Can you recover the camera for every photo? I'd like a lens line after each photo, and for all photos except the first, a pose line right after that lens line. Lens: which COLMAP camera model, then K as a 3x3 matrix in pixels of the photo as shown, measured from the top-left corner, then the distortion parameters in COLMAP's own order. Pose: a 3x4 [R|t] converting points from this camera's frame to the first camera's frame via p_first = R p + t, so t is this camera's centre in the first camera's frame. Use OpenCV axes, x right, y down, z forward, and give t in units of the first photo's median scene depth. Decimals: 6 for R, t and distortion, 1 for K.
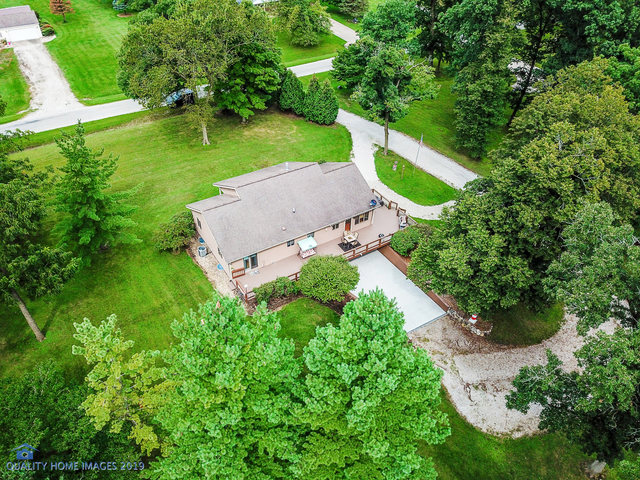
lens RADIAL K [[491.6, 0, 321.5], [0, 491.6, 238.0], [0, 0, 1]] dist [-0.013061, 0.020219]
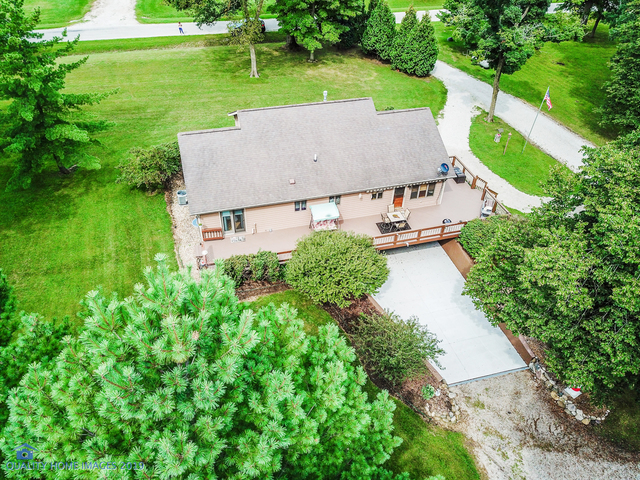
lens RADIAL K [[491.6, 0, 317.5], [0, 491.6, 243.1], [0, 0, 1]] dist [-0.013061, 0.020219]
pose [[0.958983, 0.184676, -0.215048, 0.105897], [-0.181489, 0.982782, 0.034650, 0.031595], [0.217744, 0.005800, 0.975989, 0.349963]]
